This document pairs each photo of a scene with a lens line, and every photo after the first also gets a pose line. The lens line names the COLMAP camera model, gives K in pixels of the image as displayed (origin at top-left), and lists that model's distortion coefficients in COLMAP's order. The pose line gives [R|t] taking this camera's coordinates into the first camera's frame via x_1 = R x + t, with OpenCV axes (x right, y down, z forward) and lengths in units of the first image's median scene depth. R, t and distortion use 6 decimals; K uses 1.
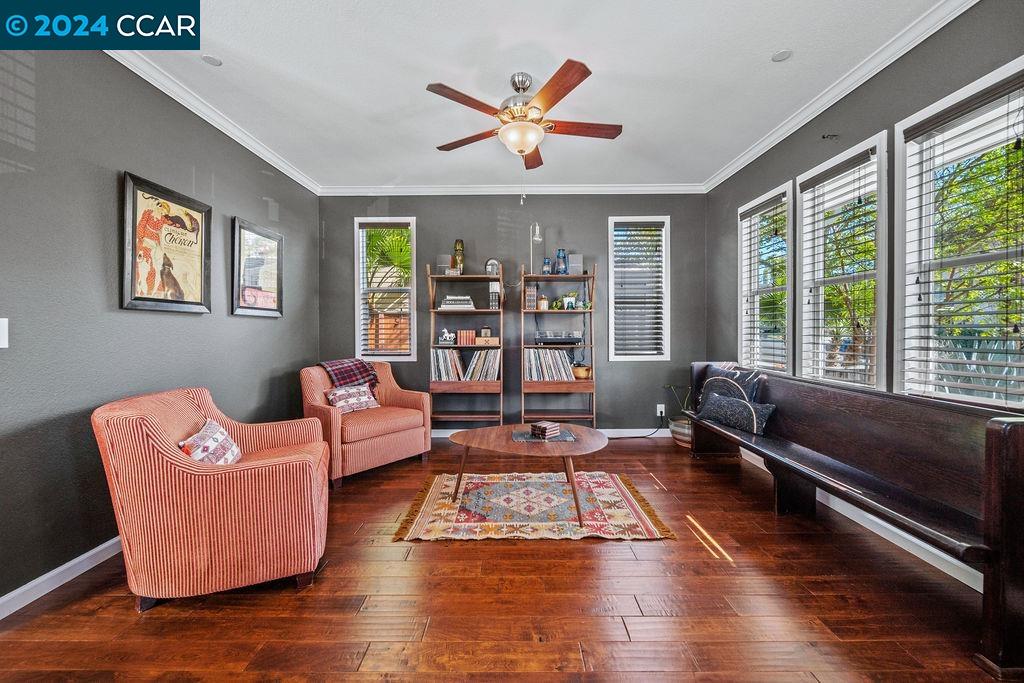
lens RADIAL K [[383.4, 0, 510.5], [0, 383.4, 328.4], [0, 0, 1]] dist [-0.000771, -0.000212]
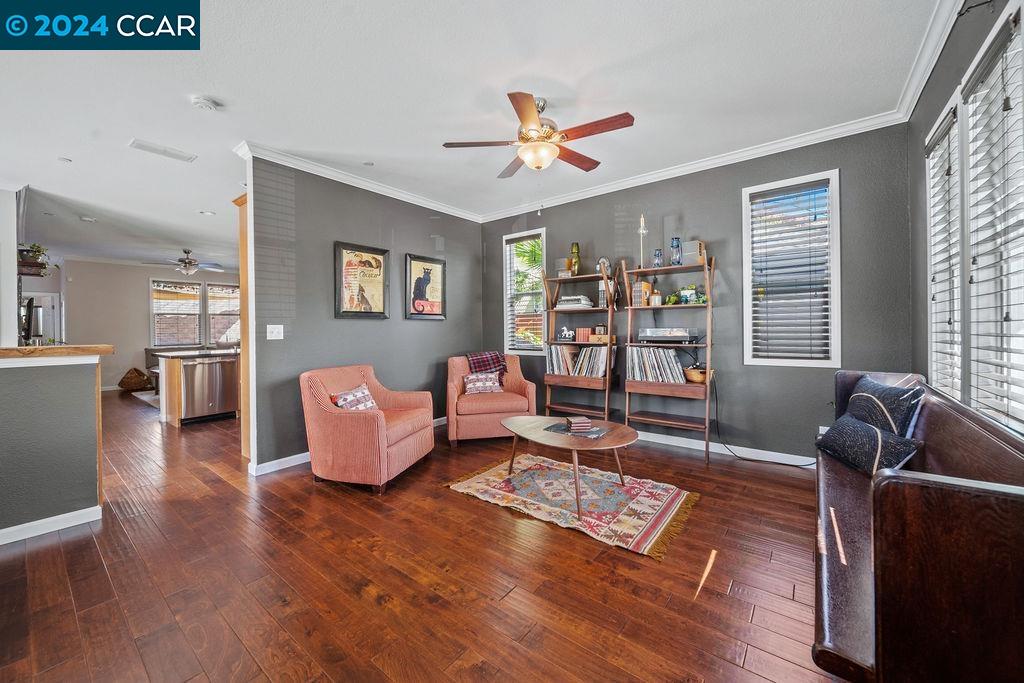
lens RADIAL K [[385.6, 0, 501.8], [0, 385.6, 323.0], [0, 0, 1]] dist [-0.000292, -0.000029]
pose [[0.787753, -0.014448, -0.615822, 0.398277], [0.011691, 0.999895, -0.008504, -0.002408], [0.615880, -0.000500, 0.787840, 0.035806]]
